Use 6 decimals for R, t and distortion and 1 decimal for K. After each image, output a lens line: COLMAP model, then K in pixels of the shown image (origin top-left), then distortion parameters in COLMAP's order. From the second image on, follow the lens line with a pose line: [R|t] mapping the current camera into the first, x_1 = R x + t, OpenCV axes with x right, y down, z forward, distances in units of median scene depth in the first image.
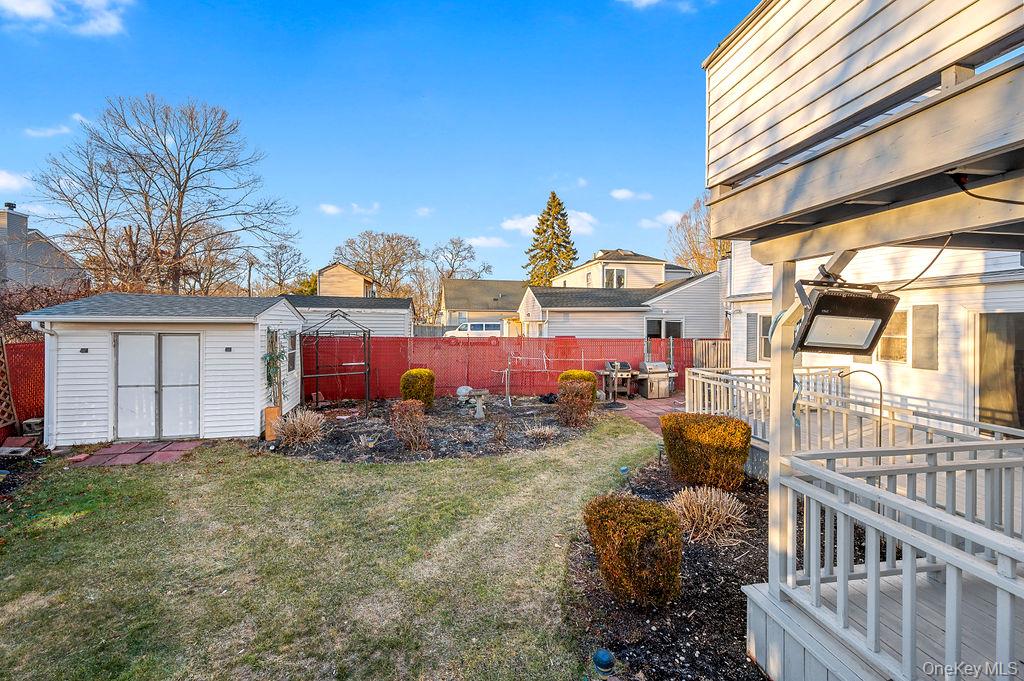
lens RADIAL K [[409.5, 0, 513.3], [0, 409.5, 328.5], [0, 0, 1]] dist [-0.000065, -0.000228]
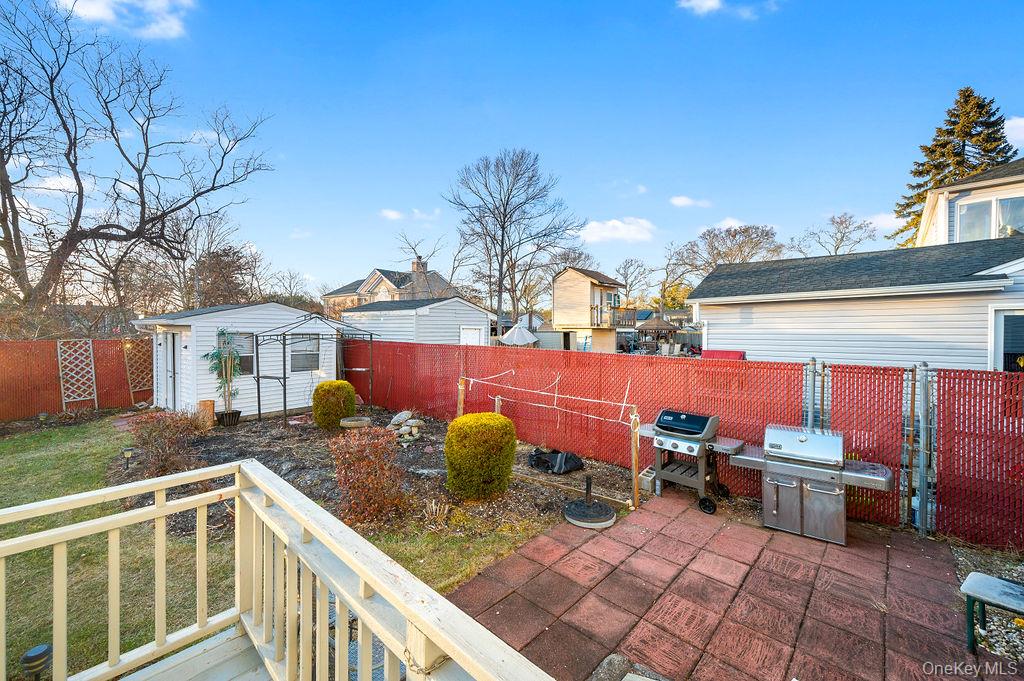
lens RADIAL K [[409.5, 0, 513.3], [0, 409.5, 328.5], [0, 0, 1]] dist [-0.000065, -0.000228]
pose [[0.615115, -0.007500, -0.788401, 0.410265], [-0.011040, 0.999775, -0.018123, 0.003282], [0.788360, 0.019852, 0.614894, 0.503011]]
